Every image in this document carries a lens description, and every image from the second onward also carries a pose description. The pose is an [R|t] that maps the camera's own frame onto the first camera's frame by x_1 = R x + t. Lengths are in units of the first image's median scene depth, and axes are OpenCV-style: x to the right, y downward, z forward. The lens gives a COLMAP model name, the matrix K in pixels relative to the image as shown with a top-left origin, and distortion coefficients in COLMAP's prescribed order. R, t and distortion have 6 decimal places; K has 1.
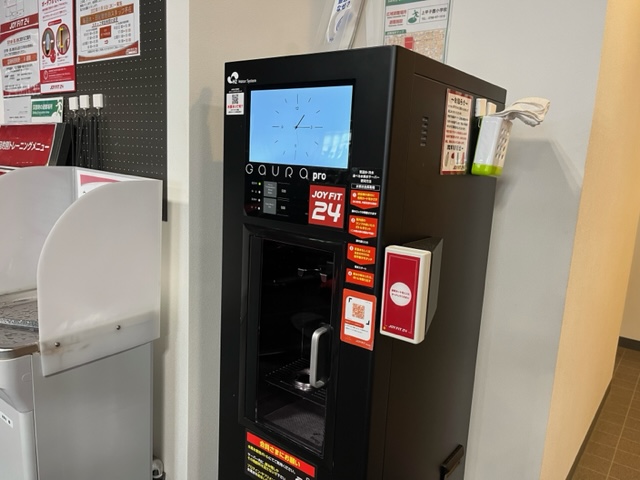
lens RADIAL K [[478.1, 0, 320.0], [0, 478.1, 240.0], [0, 0, 1]] dist [0.054803, -0.087892]
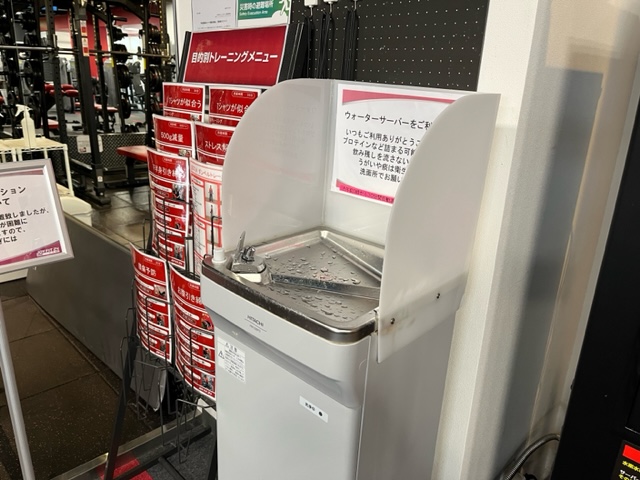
lens RADIAL K [[478.1, 0, 320.0], [0, 478.1, 240.0], [0, 0, 1]] dist [0.054803, -0.087892]
pose [[0.990245, 0.033450, -0.135264, -0.426012], [-0.013950, 0.989680, 0.142616, -0.007454], [0.138639, -0.139338, 0.980492, 0.212789]]
